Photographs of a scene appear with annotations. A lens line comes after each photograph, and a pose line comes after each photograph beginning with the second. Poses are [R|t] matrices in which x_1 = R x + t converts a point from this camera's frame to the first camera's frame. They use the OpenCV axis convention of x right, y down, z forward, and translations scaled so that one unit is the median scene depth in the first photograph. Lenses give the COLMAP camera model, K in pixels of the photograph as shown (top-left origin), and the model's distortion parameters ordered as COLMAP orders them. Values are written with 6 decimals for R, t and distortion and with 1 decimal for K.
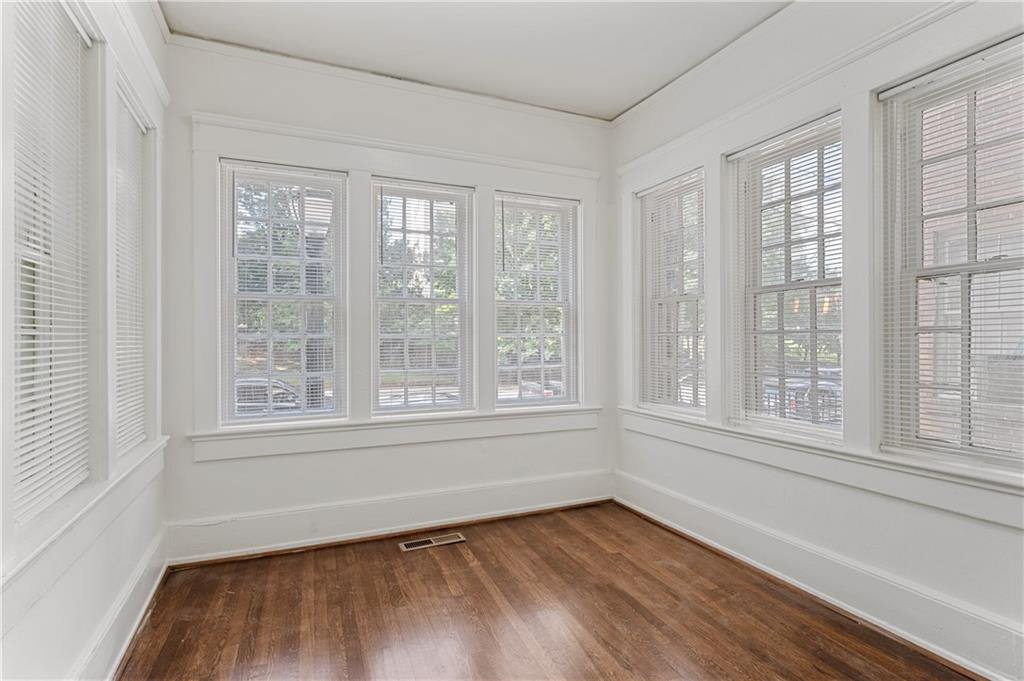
lens RADIAL K [[530.4, 0, 511.9], [0, 530.4, 337.4], [0, 0, 1]] dist [-0.005130, 0.001695]
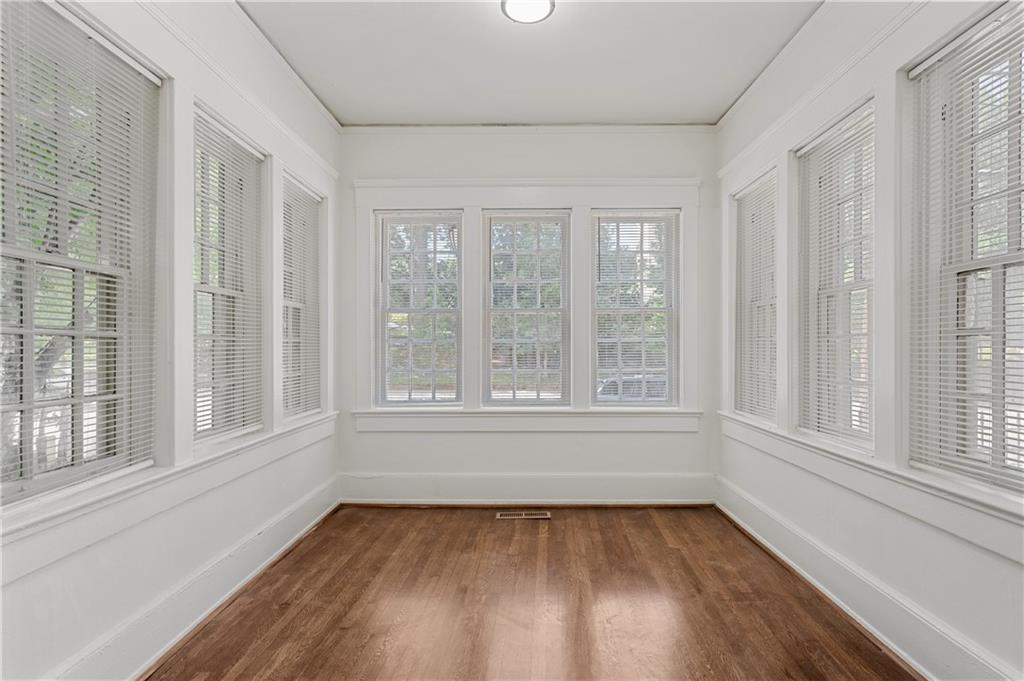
lens RADIAL K [[530.4, 0, 513.9], [0, 530.4, 345.5], [0, 0, 1]] dist [-0.005130, 0.001695]
pose [[0.904736, 0.002395, -0.425965, 0.357494], [-0.000720, 0.999991, 0.004095, 0.003053], [0.425972, -0.003398, 0.904730, -0.081191]]
